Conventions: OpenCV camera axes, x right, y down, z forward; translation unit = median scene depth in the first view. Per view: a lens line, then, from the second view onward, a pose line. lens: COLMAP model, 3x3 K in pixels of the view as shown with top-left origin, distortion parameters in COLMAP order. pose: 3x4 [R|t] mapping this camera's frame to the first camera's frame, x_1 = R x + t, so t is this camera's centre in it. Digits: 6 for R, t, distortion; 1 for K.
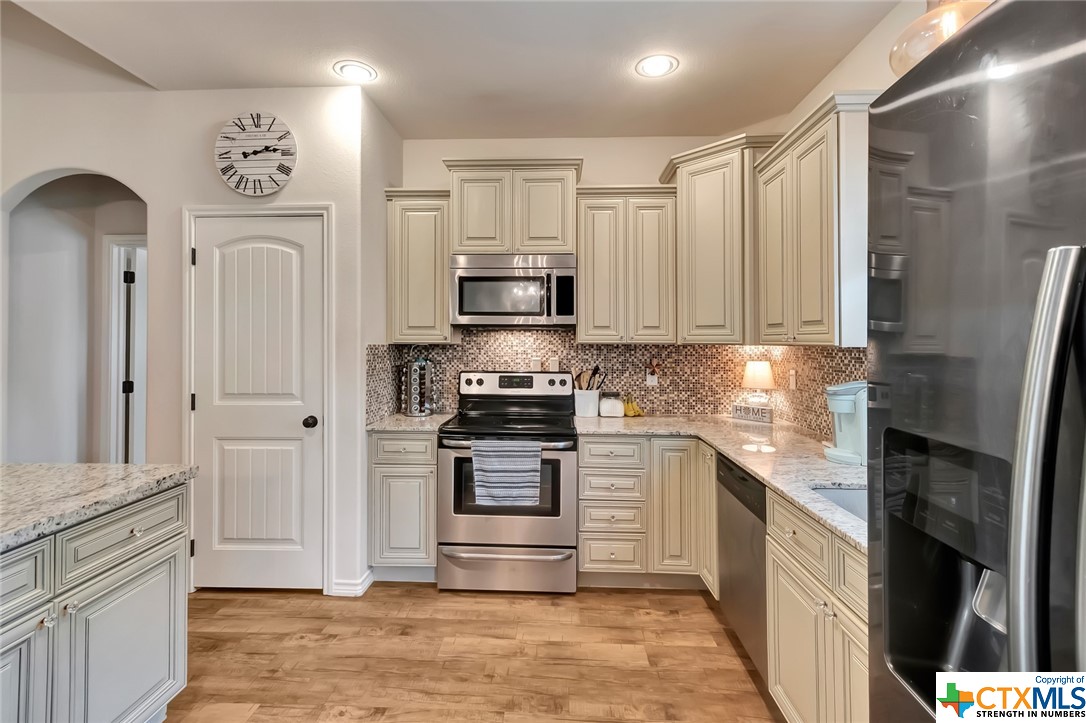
lens RADIAL K [[507.4, 0, 542.6], [0, 507.4, 333.6], [0, 0, 1]] dist [0.004788, 0.000169]
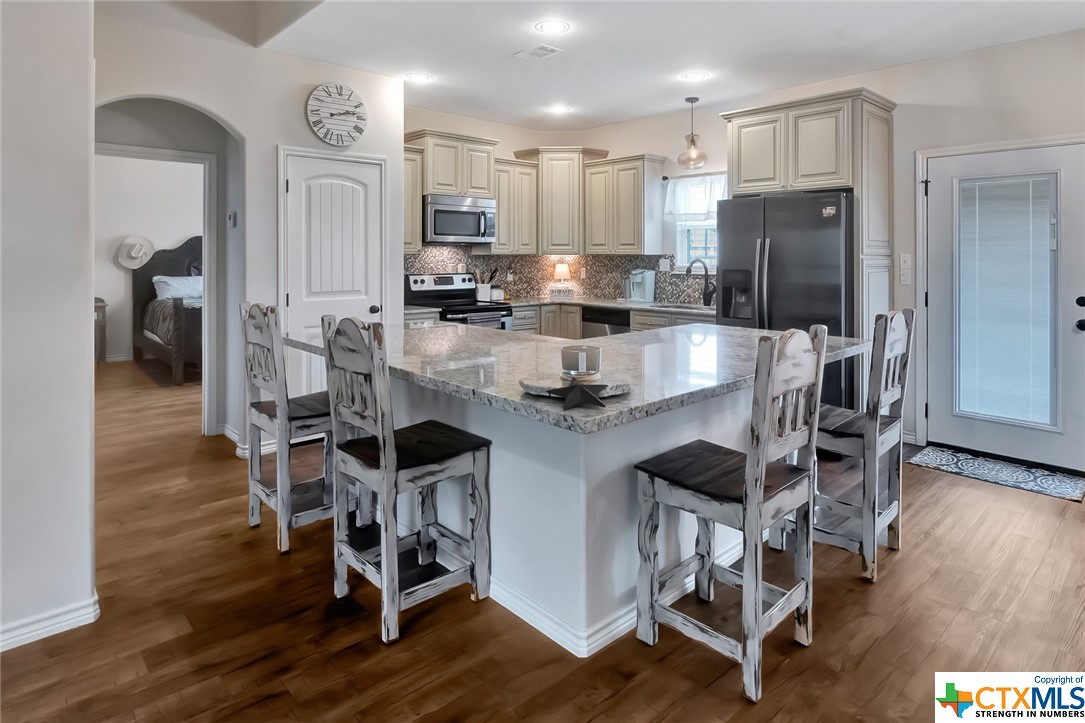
lens RADIAL K [[603.8, 0, 546.3], [0, 603.8, 248.7], [0, 0, 1]] dist [-0.000932, -0.000675]
pose [[0.707263, 0.003559, 0.706941, -1.131713], [-0.007196, 0.999972, 0.002166, -0.003081], [-0.706914, -0.006619, 0.707269, -0.461735]]
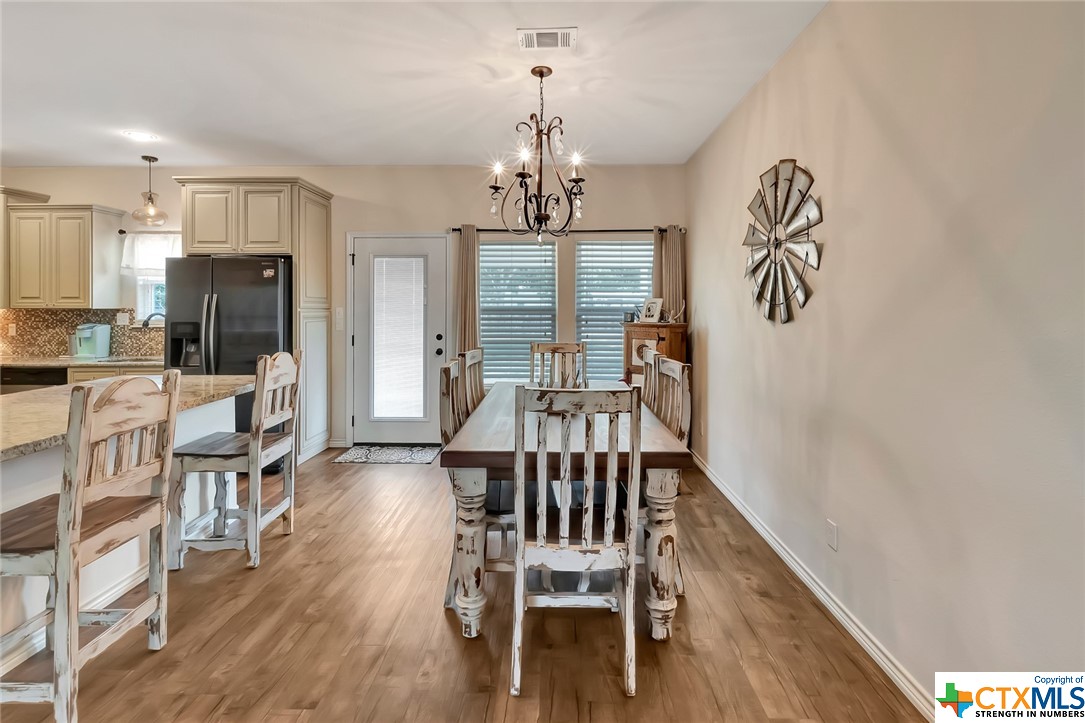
lens RADIAL K [[485.6, 0, 543.8], [0, 485.6, 307.6], [0, 0, 1]] dist [0.003668, -0.001576]
pose [[-0.016902, -0.004779, 0.999846, -1.077547], [-0.011400, 0.999924, 0.004586, -0.007845], [-0.999792, -0.011321, -0.016955, -0.678262]]
